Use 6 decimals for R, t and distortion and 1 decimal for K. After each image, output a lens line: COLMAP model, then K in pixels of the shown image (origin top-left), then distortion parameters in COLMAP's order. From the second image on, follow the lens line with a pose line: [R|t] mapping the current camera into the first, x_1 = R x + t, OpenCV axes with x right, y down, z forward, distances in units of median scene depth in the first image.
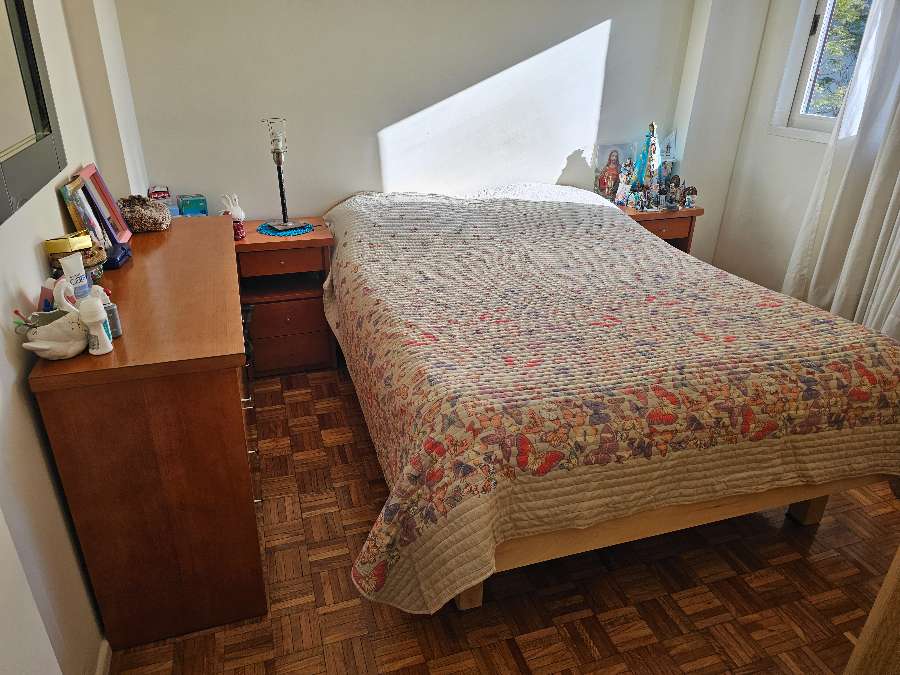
lens RADIAL K [[618.3, 0, 433.9], [0, 618.3, 338.4], [0, 0, 1]] dist [0.100543, -0.109556]
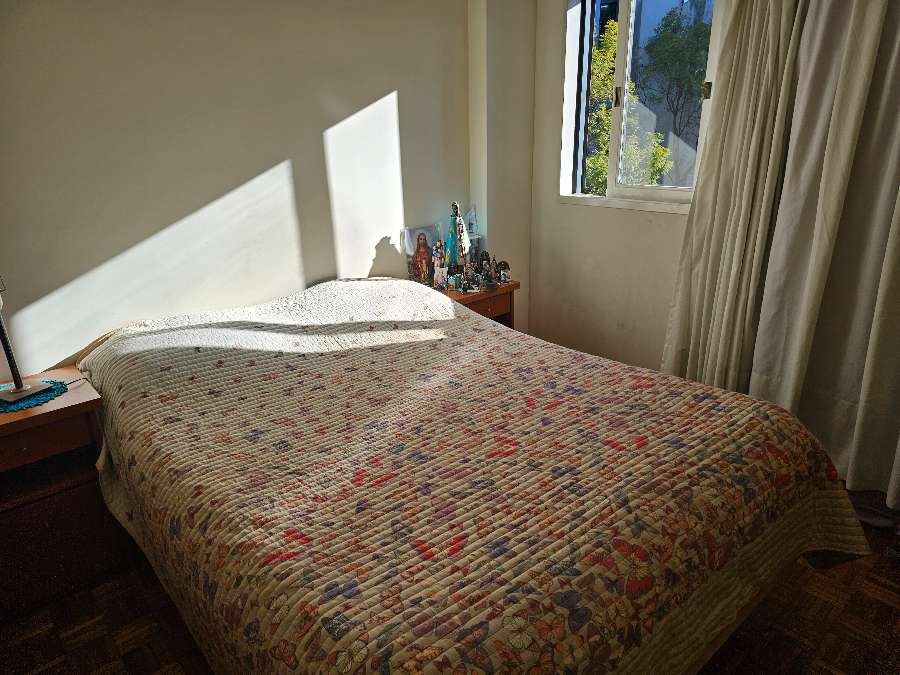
lens RADIAL K [[611.4, 0, 442.7], [0, 611.4, 342.5], [0, 0, 1]] dist [0.046370, -0.039487]
pose [[0.914920, -0.175241, 0.363609, -0.043424], [0.208006, 0.976709, -0.052666, -0.090192], [-0.345910, 0.123818, 0.930062, 0.169599]]
